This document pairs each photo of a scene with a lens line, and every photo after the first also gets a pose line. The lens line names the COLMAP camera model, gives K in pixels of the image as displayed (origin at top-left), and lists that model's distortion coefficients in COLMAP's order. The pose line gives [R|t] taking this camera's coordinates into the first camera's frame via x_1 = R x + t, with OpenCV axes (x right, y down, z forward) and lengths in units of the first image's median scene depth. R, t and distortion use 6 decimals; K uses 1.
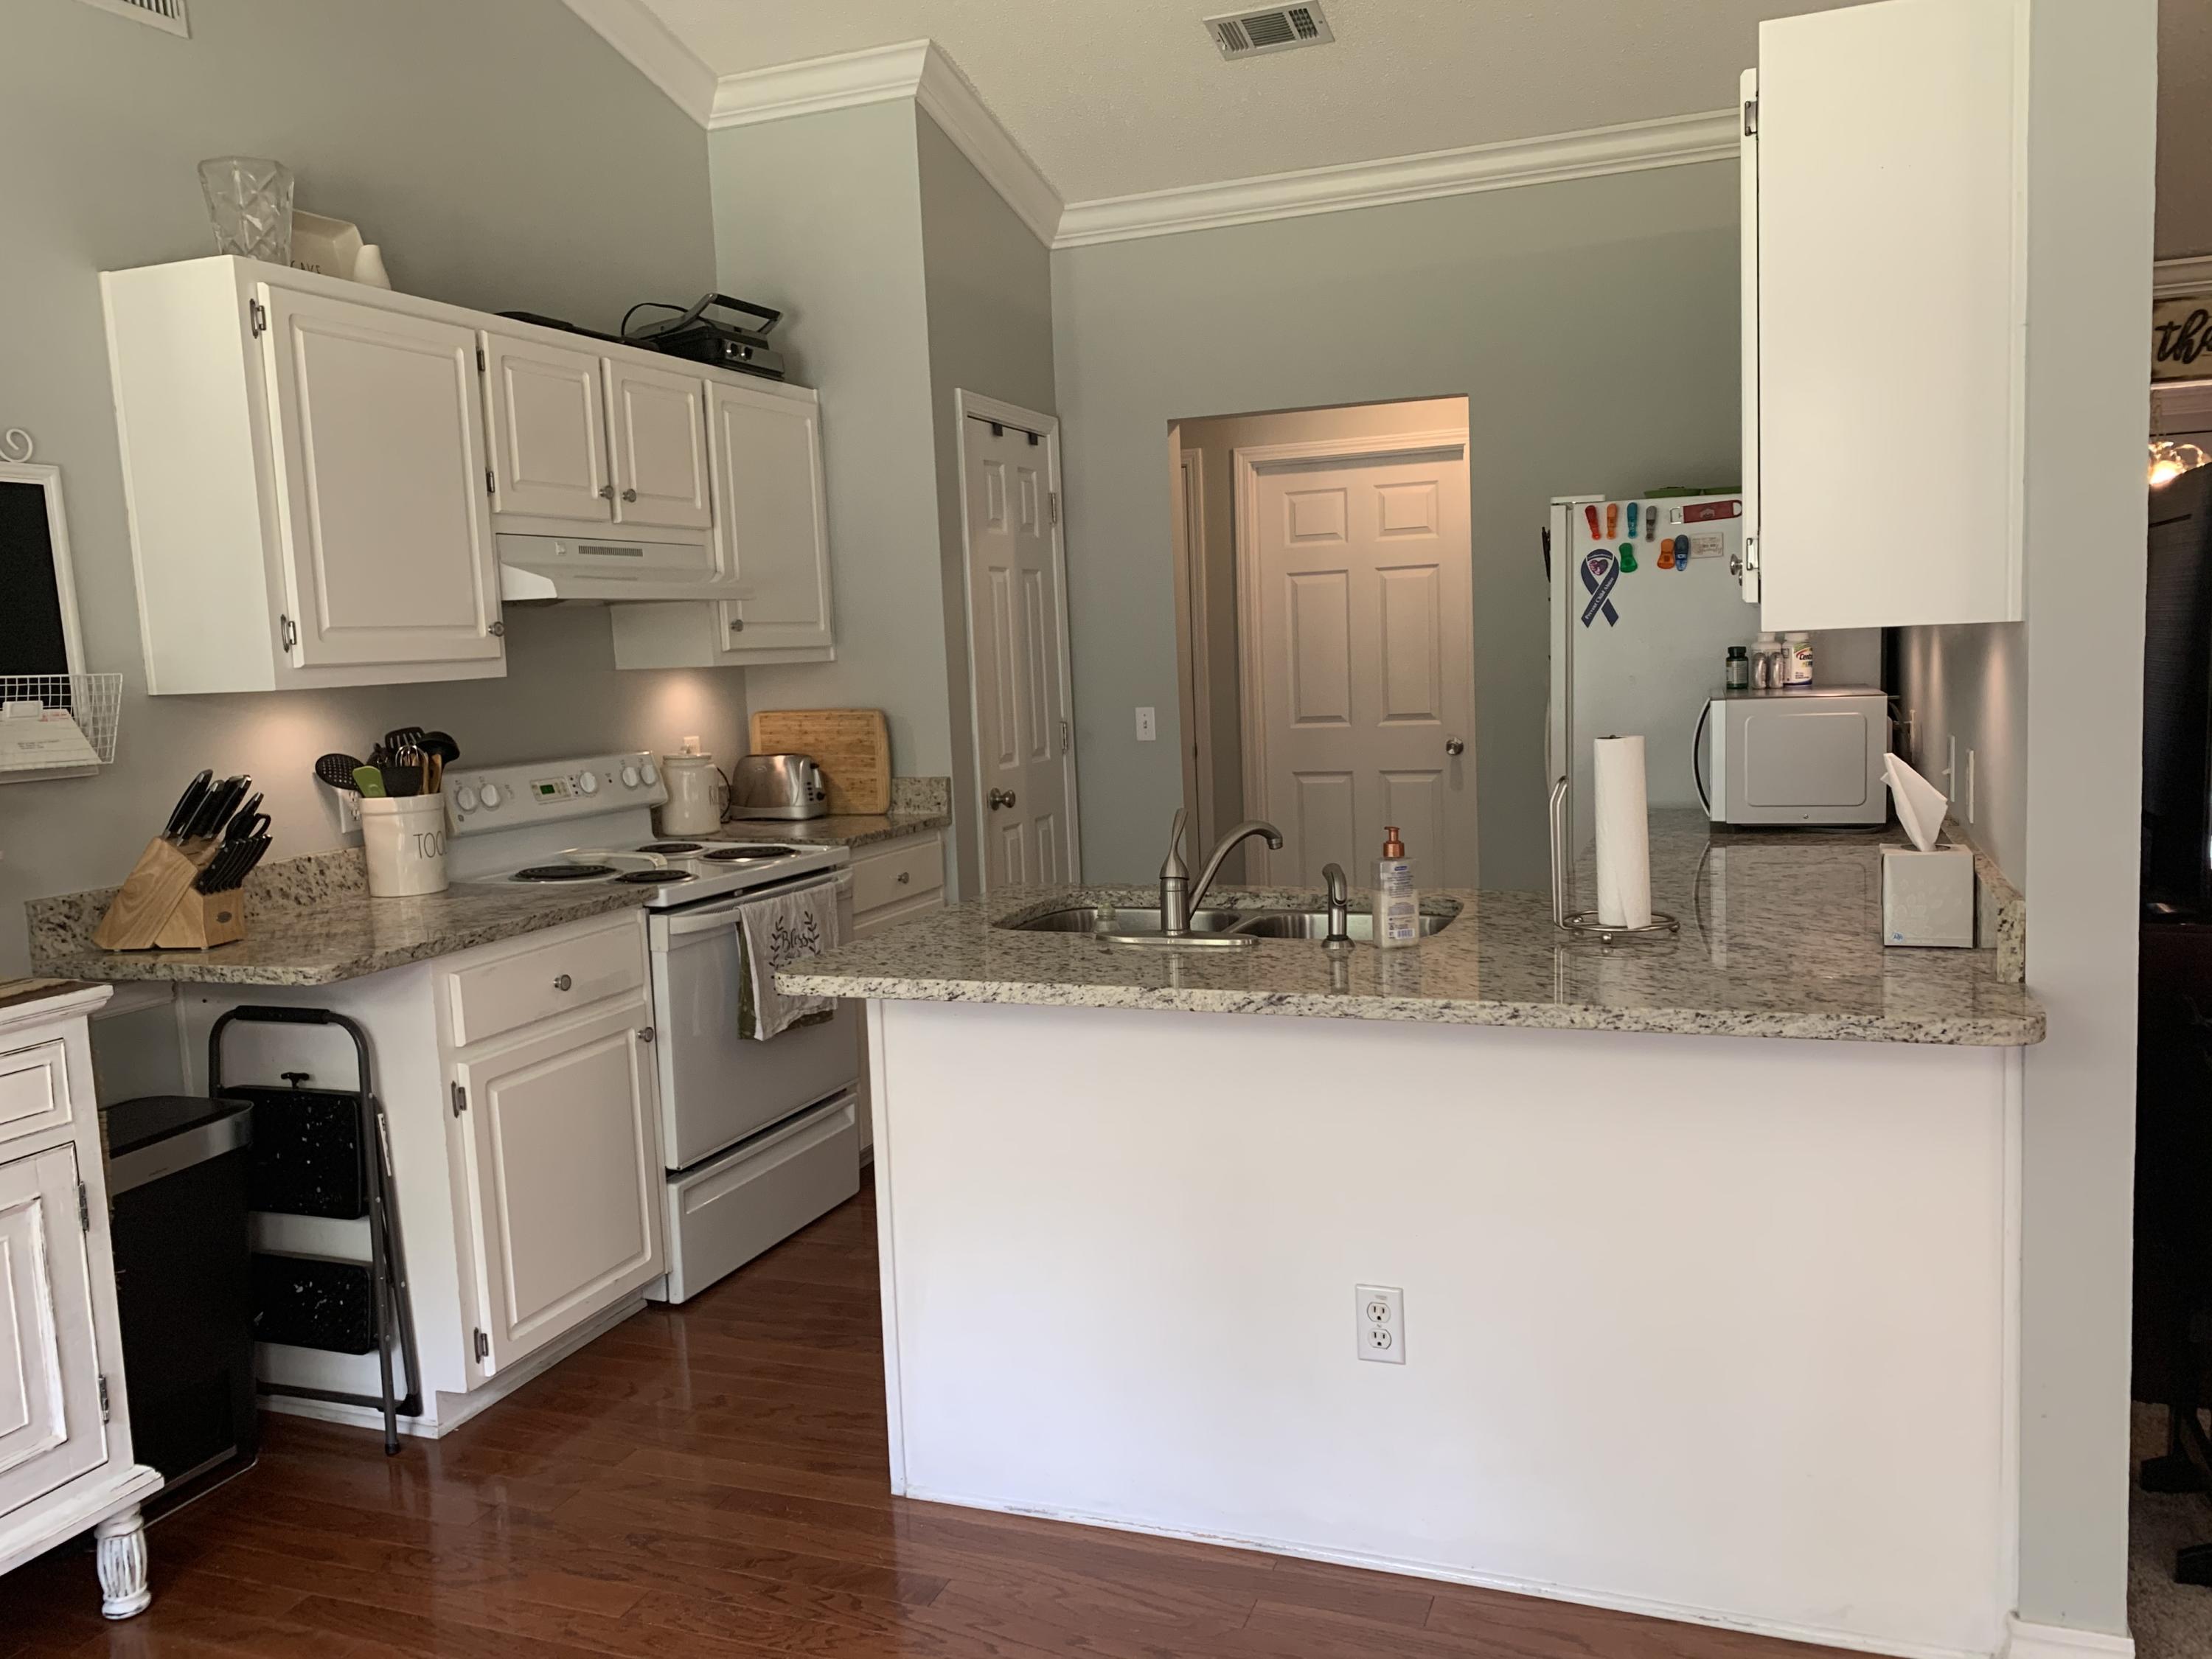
lens RADIAL K [[1704.6, 0, 1110.3], [0, 1704.6, 838.5], [0, 0, 1]] dist [0.078808, -0.098702]
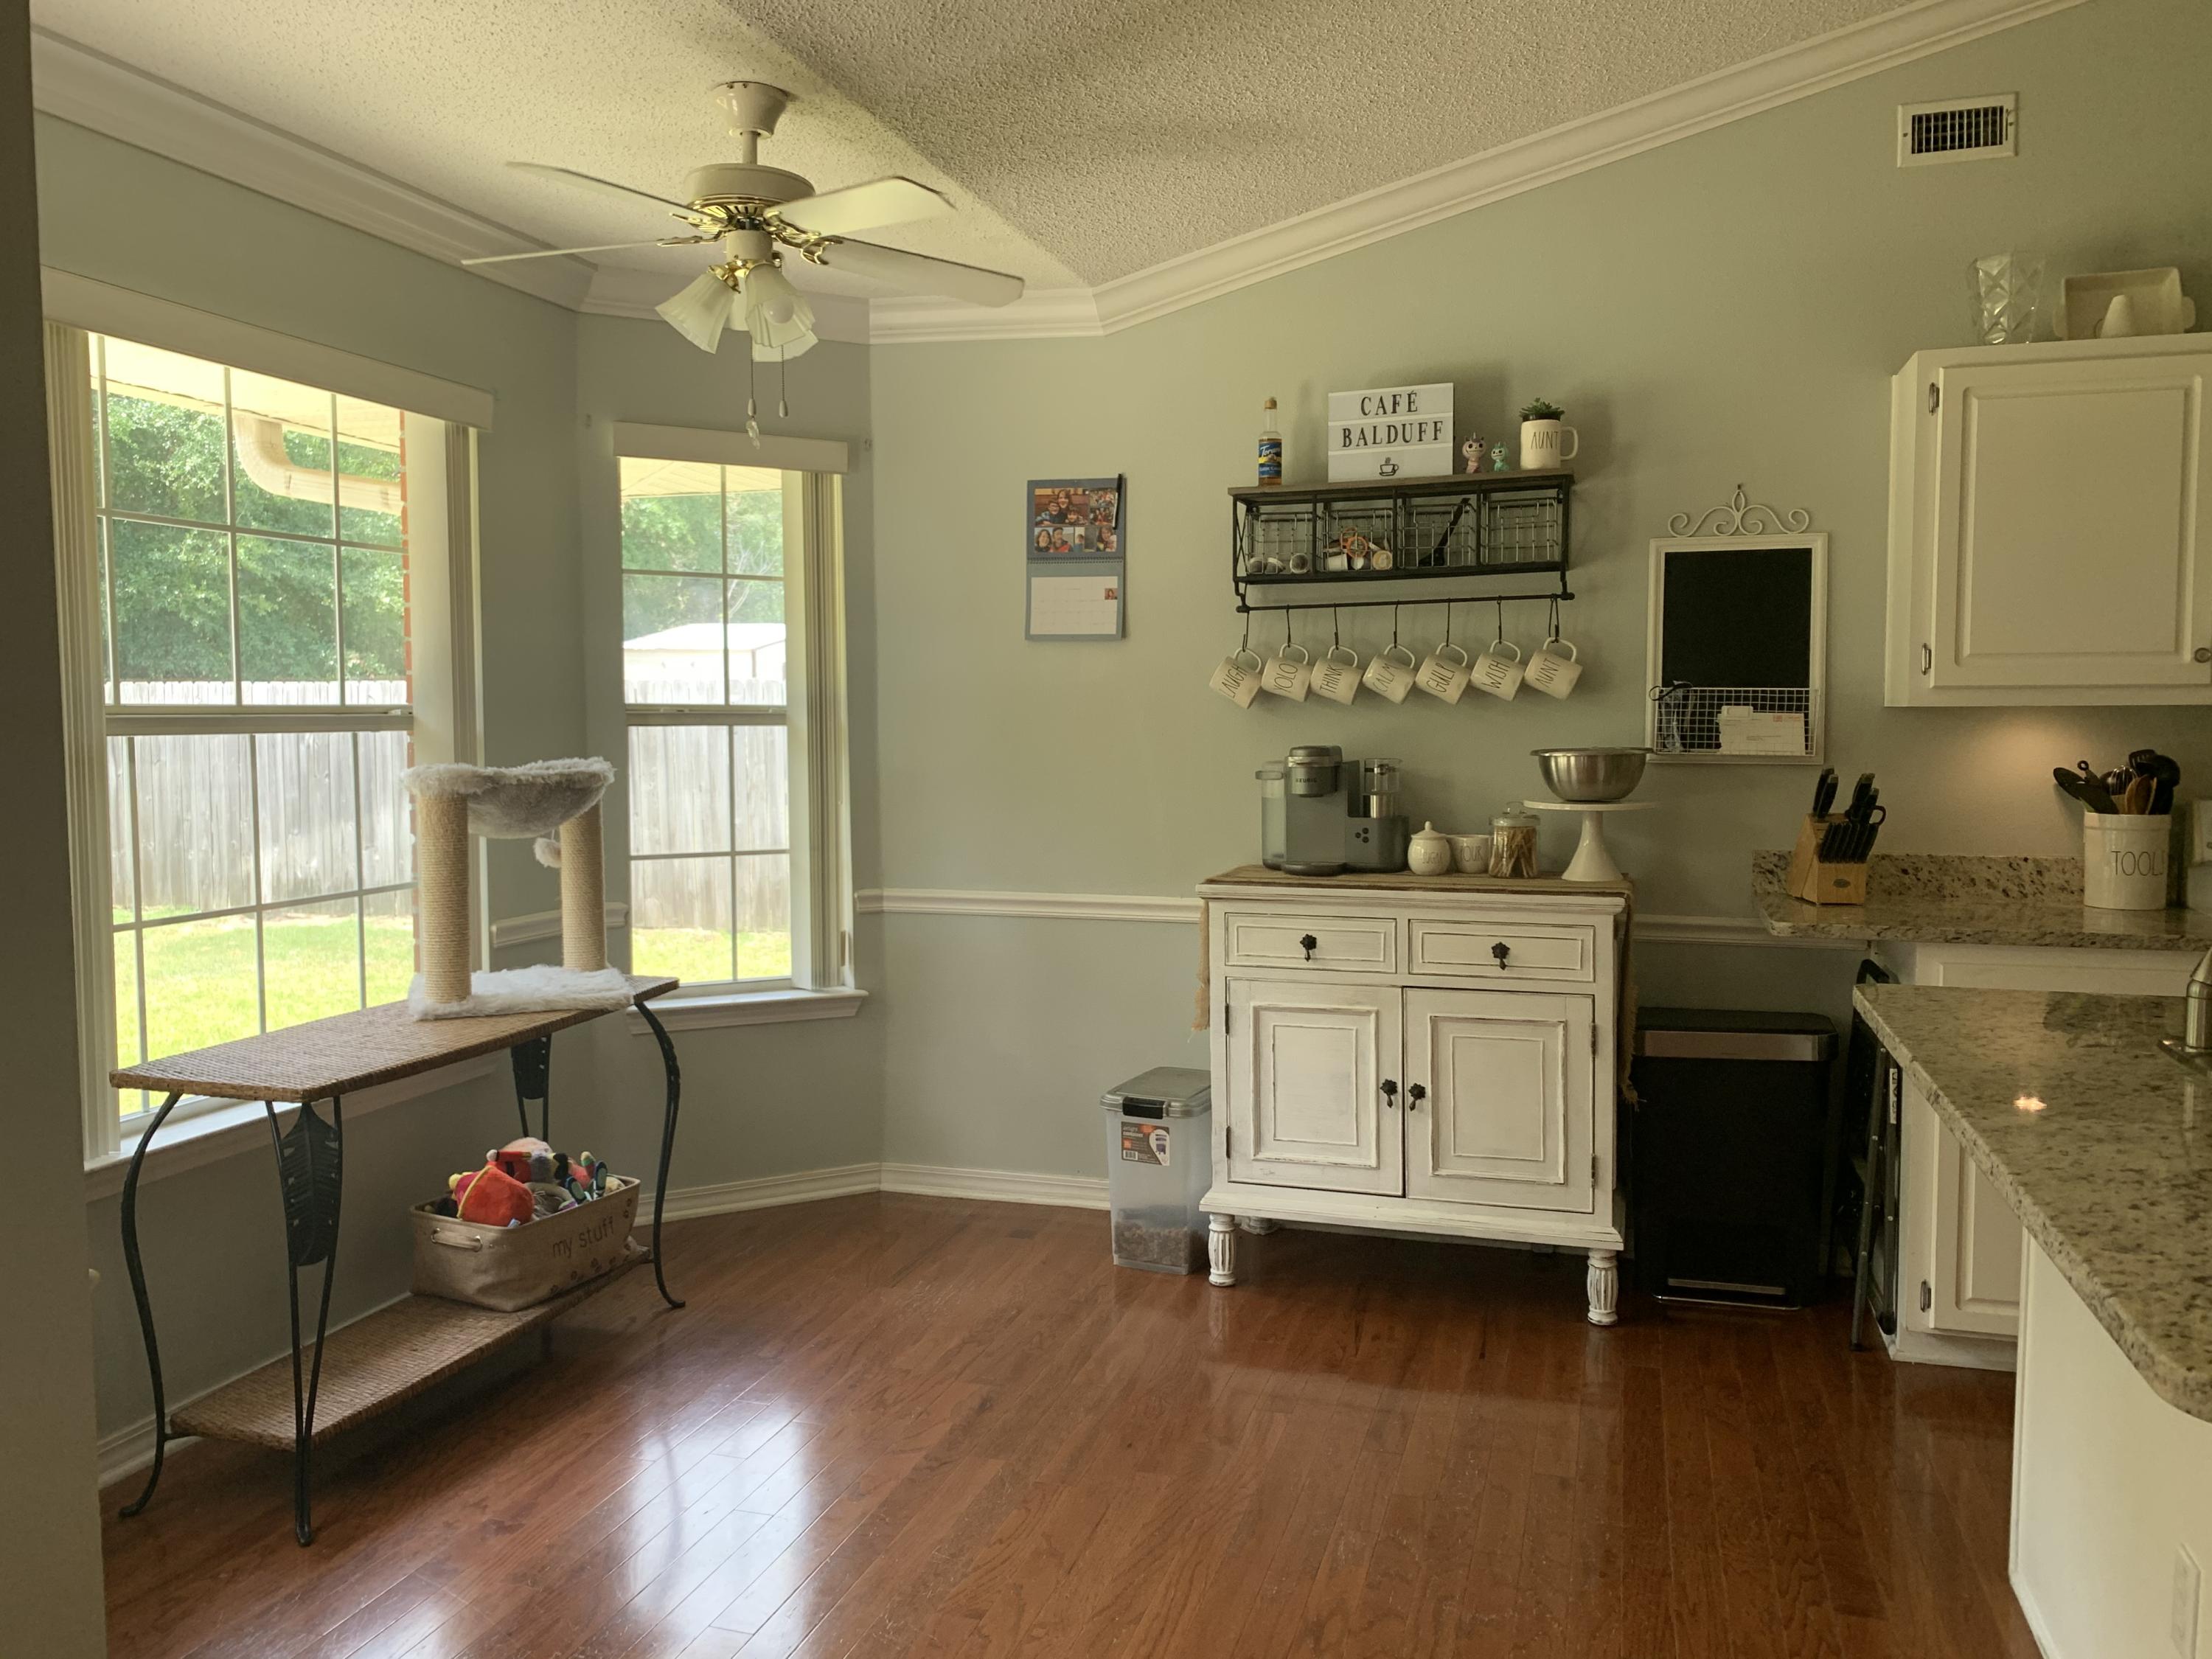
lens RADIAL K [[1704.6, 0, 1110.3], [0, 1704.6, 838.5], [0, 0, 1]] dist [0.078808, -0.098702]
pose [[0.067014, 0.117465, -0.990813, 0.702006], [-0.119239, 0.986872, 0.108933, -0.060861], [0.990601, 0.110843, 0.080140, 0.368010]]
